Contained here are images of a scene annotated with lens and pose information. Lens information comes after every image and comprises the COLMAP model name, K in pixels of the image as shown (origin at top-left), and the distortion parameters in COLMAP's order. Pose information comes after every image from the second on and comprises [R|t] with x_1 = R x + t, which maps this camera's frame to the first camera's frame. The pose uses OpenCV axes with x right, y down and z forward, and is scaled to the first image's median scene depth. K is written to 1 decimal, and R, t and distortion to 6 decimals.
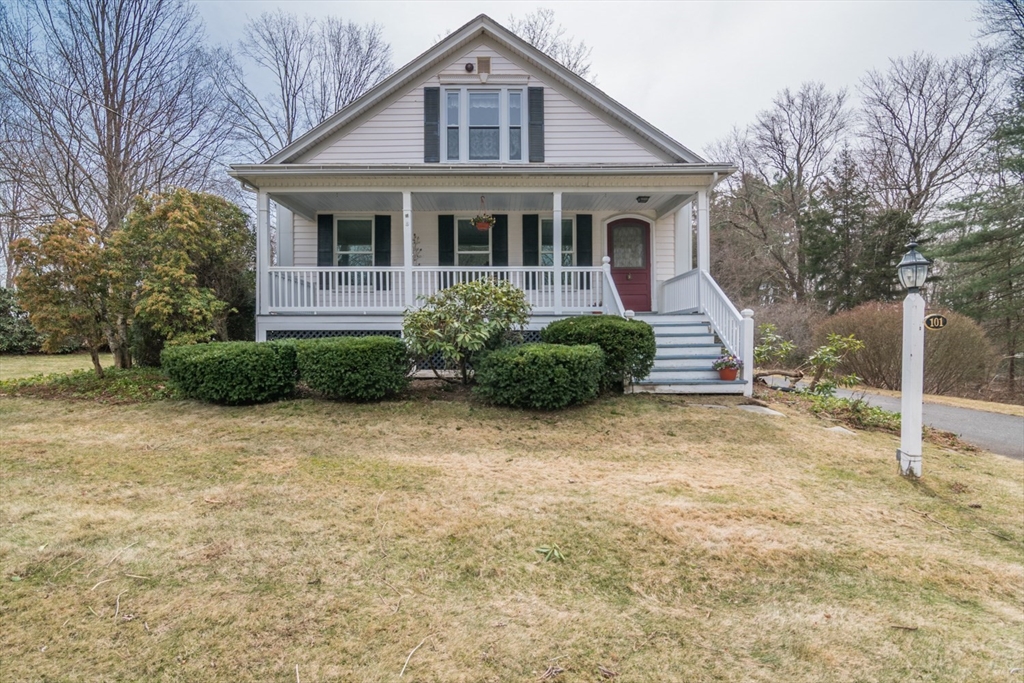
lens RADIAL K [[484.6, 0, 512.0], [0, 484.6, 345.0], [0, 0, 1]] dist [-0.004652, 0.000096]
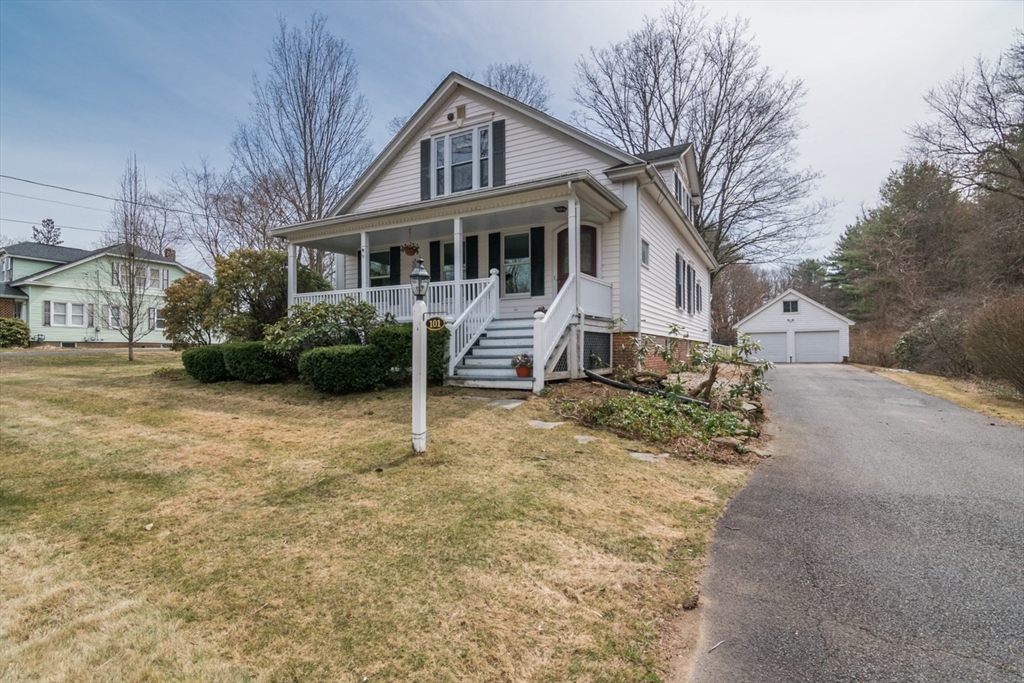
lens RADIAL K [[484.6, 0, 511.1], [0, 484.6, 345.8], [0, 0, 1]] dist [-0.004652, 0.000096]
pose [[0.879715, -0.002748, -0.475494, 0.619611], [0.003557, 0.999993, 0.000802, -0.000974], [0.475489, -0.002397, 0.879719, 0.004242]]
